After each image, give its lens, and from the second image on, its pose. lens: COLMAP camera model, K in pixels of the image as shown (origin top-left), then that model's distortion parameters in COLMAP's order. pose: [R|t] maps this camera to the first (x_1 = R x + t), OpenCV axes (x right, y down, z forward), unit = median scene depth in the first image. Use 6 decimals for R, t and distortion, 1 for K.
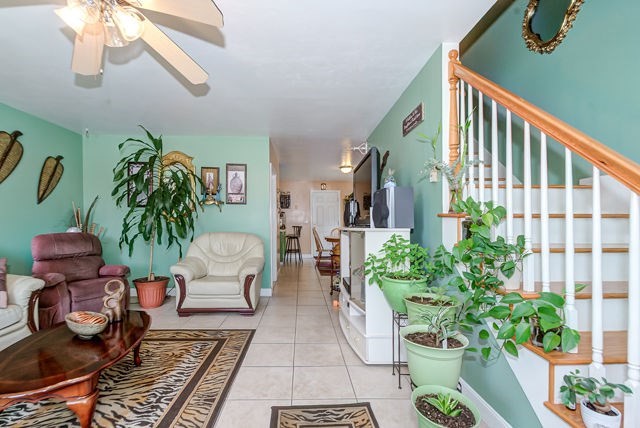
lens RADIAL K [[280.5, 0, 310.5], [0, 280.5, 225.6], [0, 0, 1]] dist [-0.001111, -0.004731]
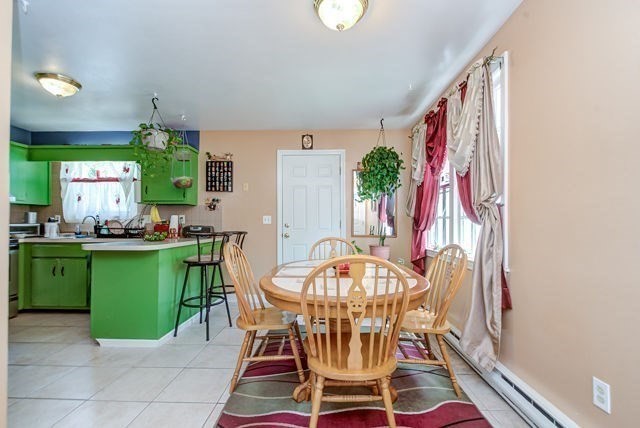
lens RADIAL K [[280.5, 0, 322.8], [0, 280.5, 217.3], [0, 0, 1]] dist [-0.001111, -0.004731]
pose [[0.998654, 0.001155, -0.051845, 0.261076], [-0.002956, 0.999394, -0.034674, -0.012267], [0.051774, 0.034781, 0.998053, 1.555873]]
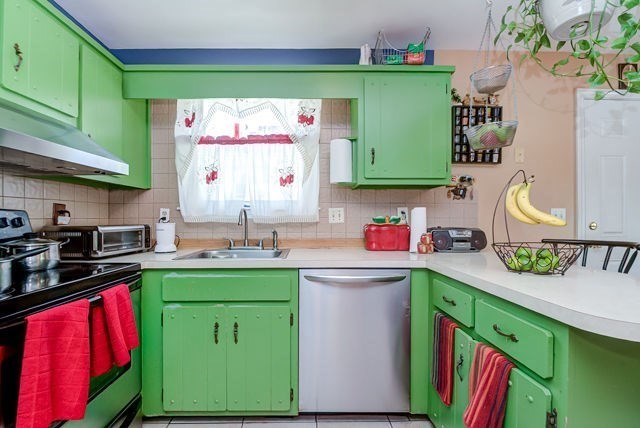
lens RADIAL K [[280.5, 0, 318.6], [0, 280.5, 220.1], [0, 0, 1]] dist [-0.001111, -0.004731]
pose [[0.999692, -0.000061, -0.024813, -0.600271], [0.000036, 0.999999, -0.001022, -0.031784], [0.024813, 0.001020, 0.999692, 2.080542]]
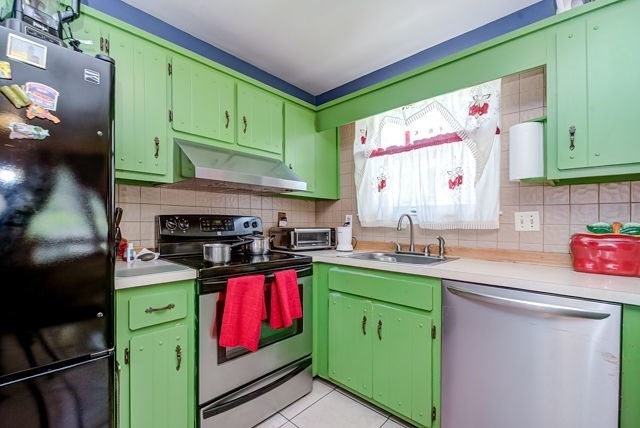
lens RADIAL K [[280.5, 0, 317.0], [0, 280.5, 226.2], [0, 0, 1]] dist [-0.001111, -0.004731]
pose [[0.705078, 0.016973, -0.708927, -0.479086], [-0.016736, 0.999833, 0.007293, -0.032025], [0.708932, 0.006723, 0.705244, 2.109811]]
